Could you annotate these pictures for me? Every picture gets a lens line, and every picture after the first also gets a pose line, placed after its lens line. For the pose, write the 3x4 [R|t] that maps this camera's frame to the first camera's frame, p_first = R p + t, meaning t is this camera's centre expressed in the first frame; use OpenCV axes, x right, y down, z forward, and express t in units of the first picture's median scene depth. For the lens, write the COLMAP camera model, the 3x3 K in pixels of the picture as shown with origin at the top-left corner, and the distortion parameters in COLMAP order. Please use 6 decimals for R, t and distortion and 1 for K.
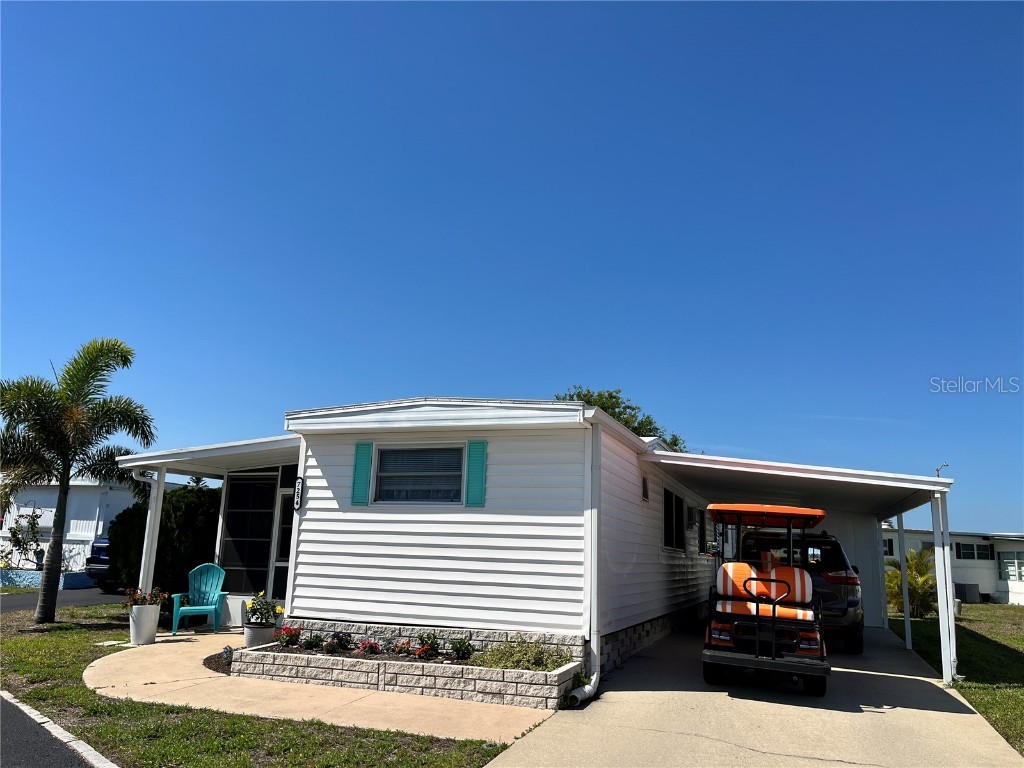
lens RADIAL K [[785.4, 0, 512.2], [0, 785.4, 391.0], [0, 0, 1]] dist [0.050142, -0.022288]
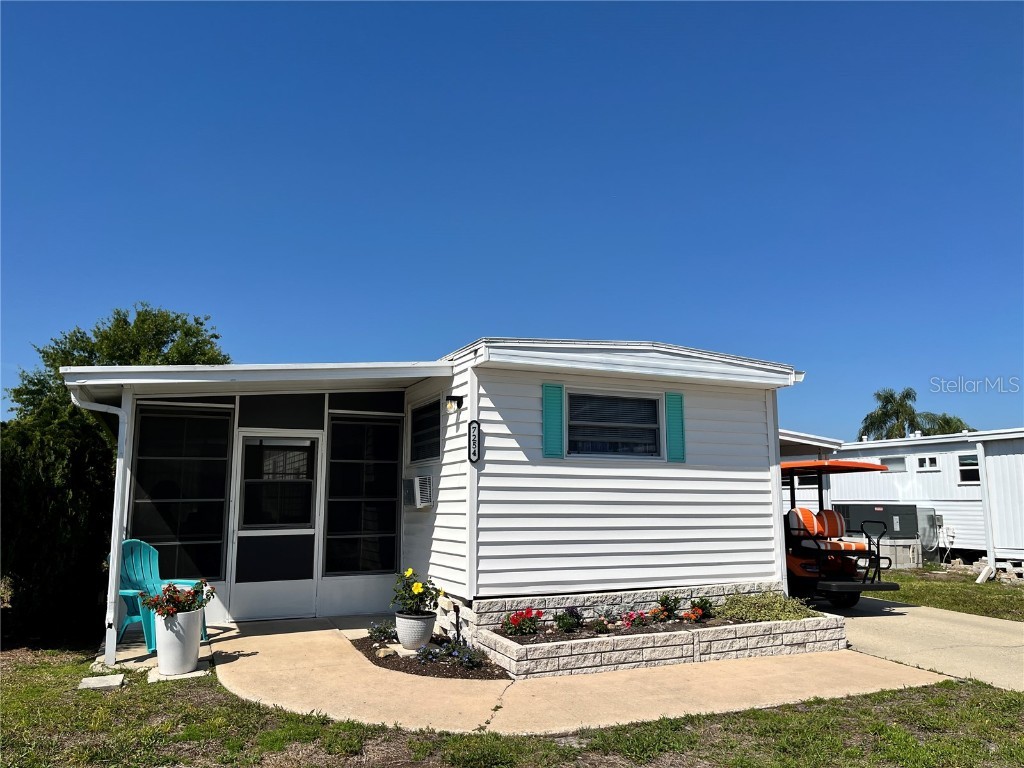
lens RADIAL K [[785.4, 0, 510.9], [0, 785.4, 375.4], [0, 0, 1]] dist [0.050142, -0.022288]
pose [[0.701458, 0.079061, 0.708312, -0.872138], [-0.120829, 0.992634, 0.008863, 0.057958], [-0.702394, -0.091802, 0.705844, 0.466965]]
